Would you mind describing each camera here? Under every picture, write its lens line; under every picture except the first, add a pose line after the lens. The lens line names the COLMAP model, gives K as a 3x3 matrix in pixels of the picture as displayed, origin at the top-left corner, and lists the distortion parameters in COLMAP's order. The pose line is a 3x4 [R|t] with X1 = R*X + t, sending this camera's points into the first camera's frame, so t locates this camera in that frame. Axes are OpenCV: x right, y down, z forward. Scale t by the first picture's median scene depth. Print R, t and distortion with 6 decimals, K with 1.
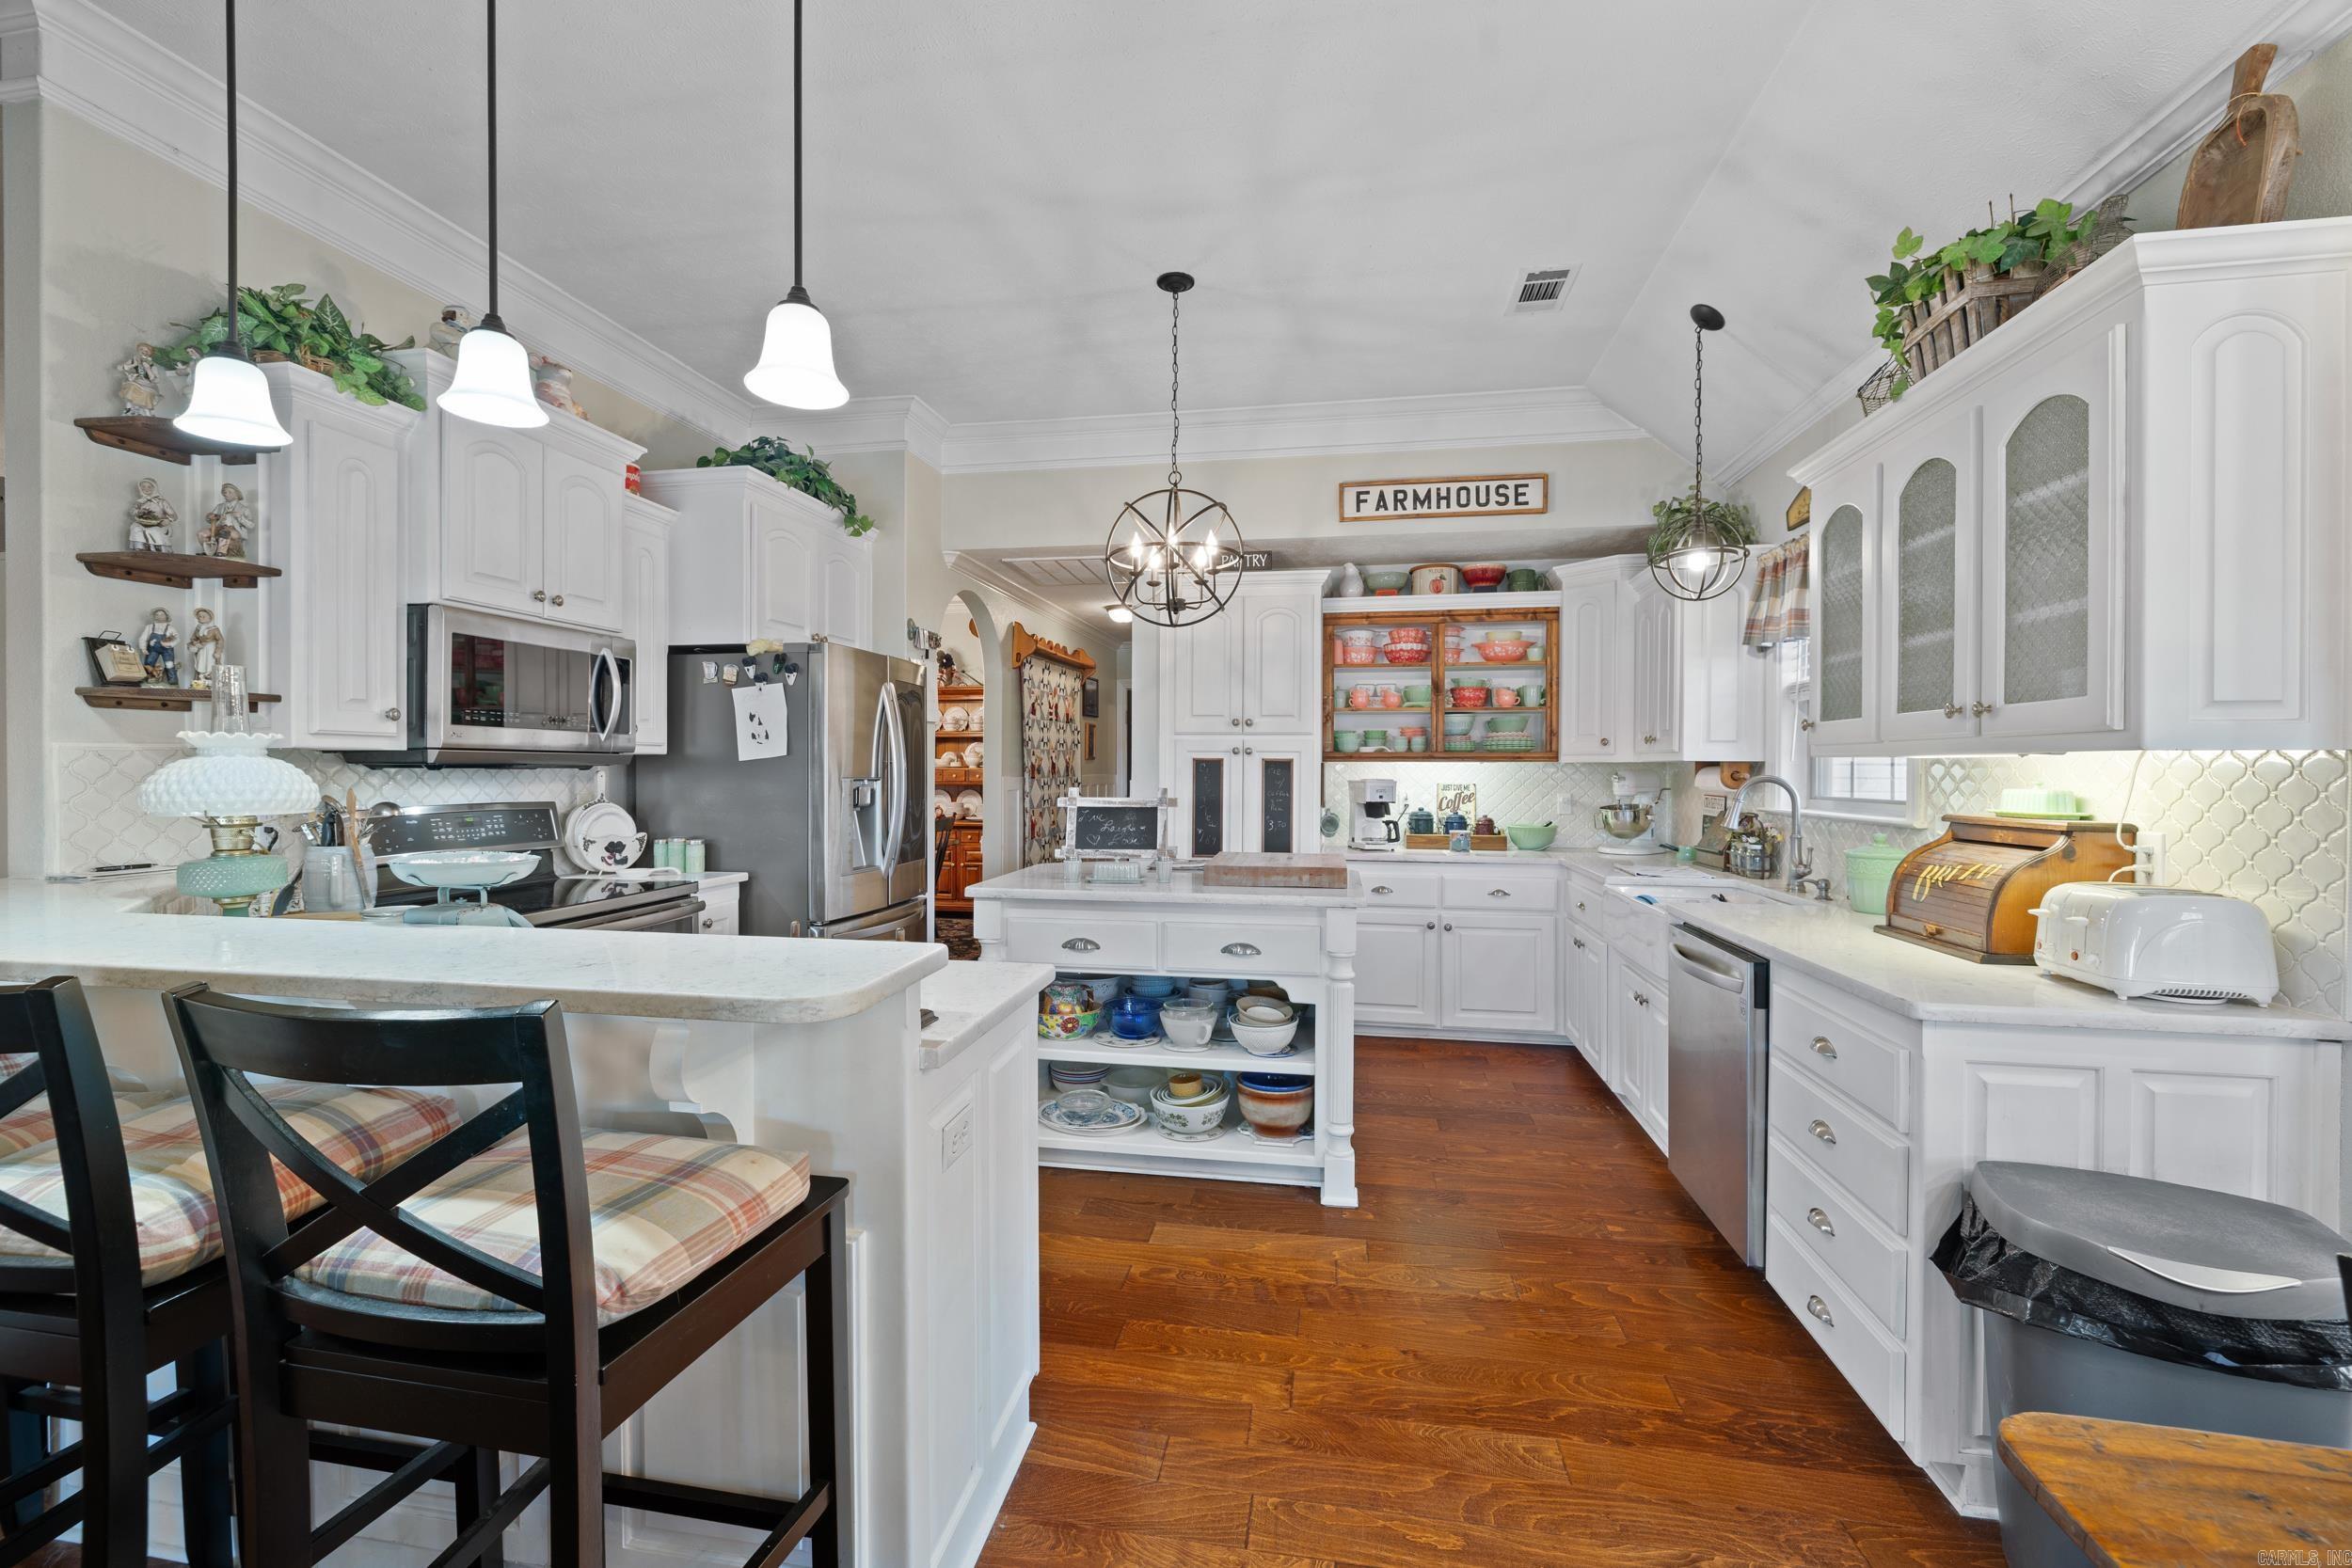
lens RADIAL K [[984.3, 0, 1171.7], [0, 984.3, 776.9], [0, 0, 1]] dist [-0.000449, -0.000452]
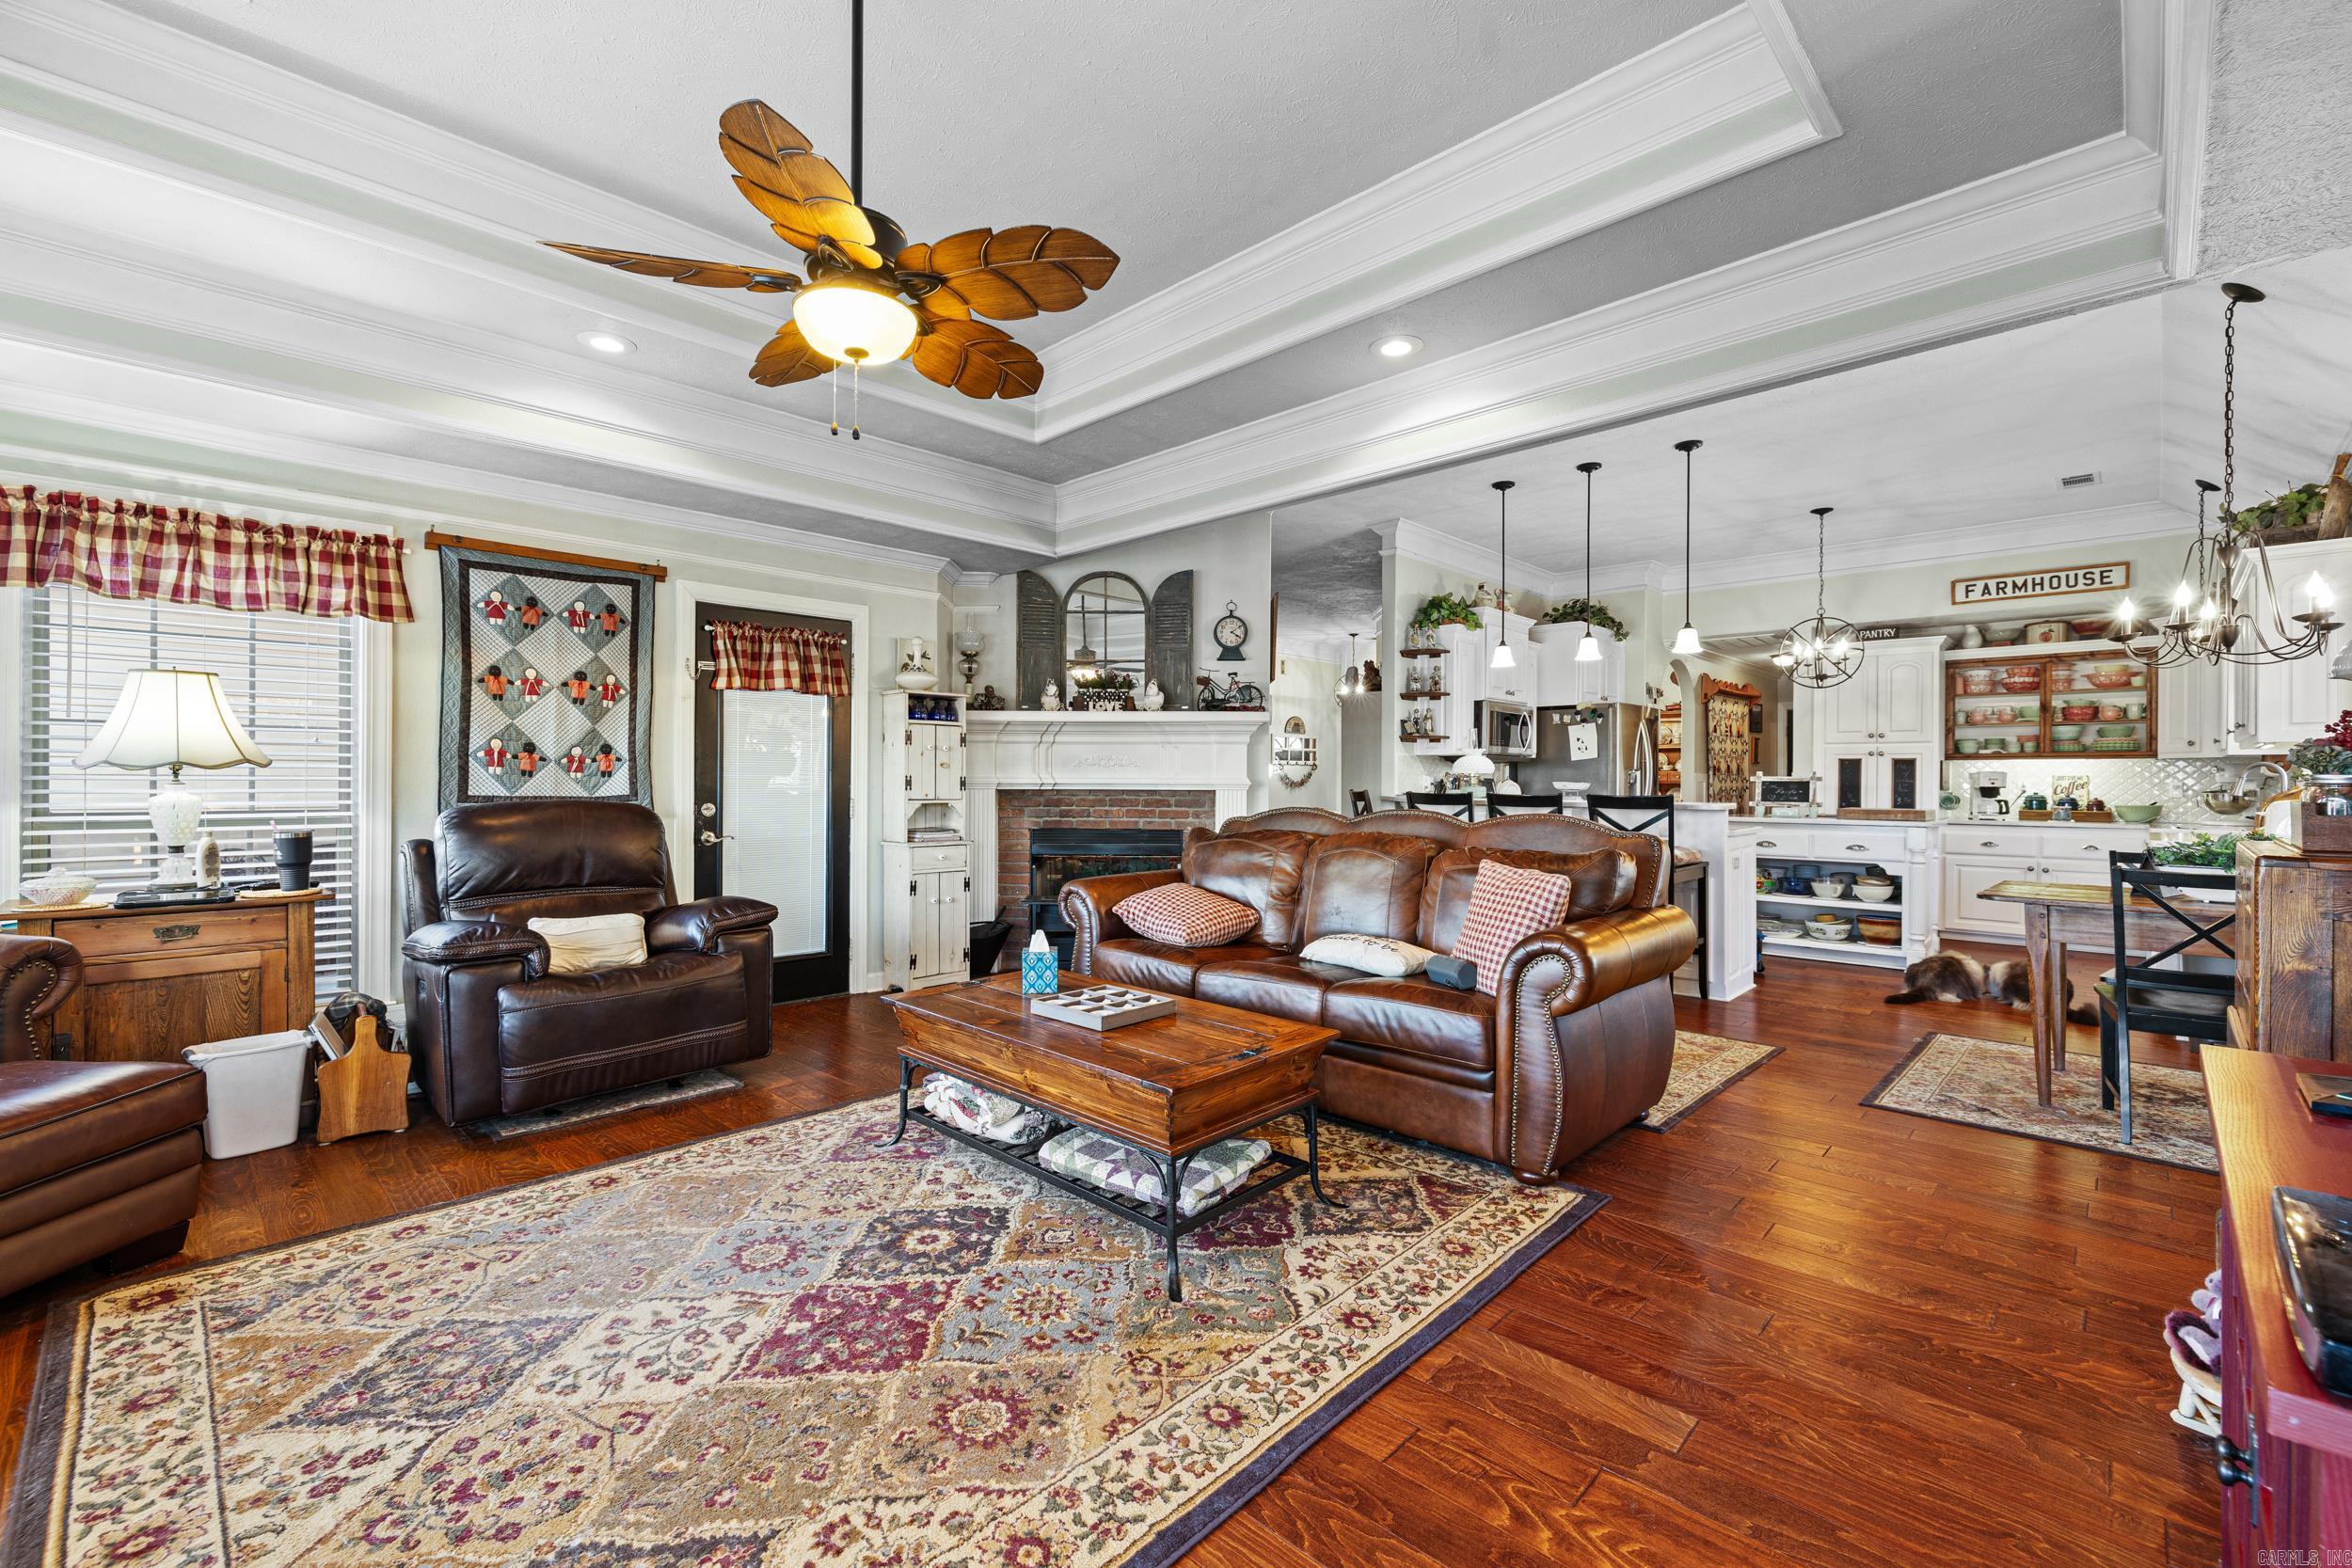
lens RADIAL K [[984.3, 0, 1164.5], [0, 984.3, 781.5], [0, 0, 1]] dist [-0.000449, -0.000452]
pose [[0.822373, 0.001598, -0.568946, 0.030141], [-0.008273, 0.999924, -0.009149, 0.041702], [0.568888, 0.012230, 0.822324, -0.930006]]
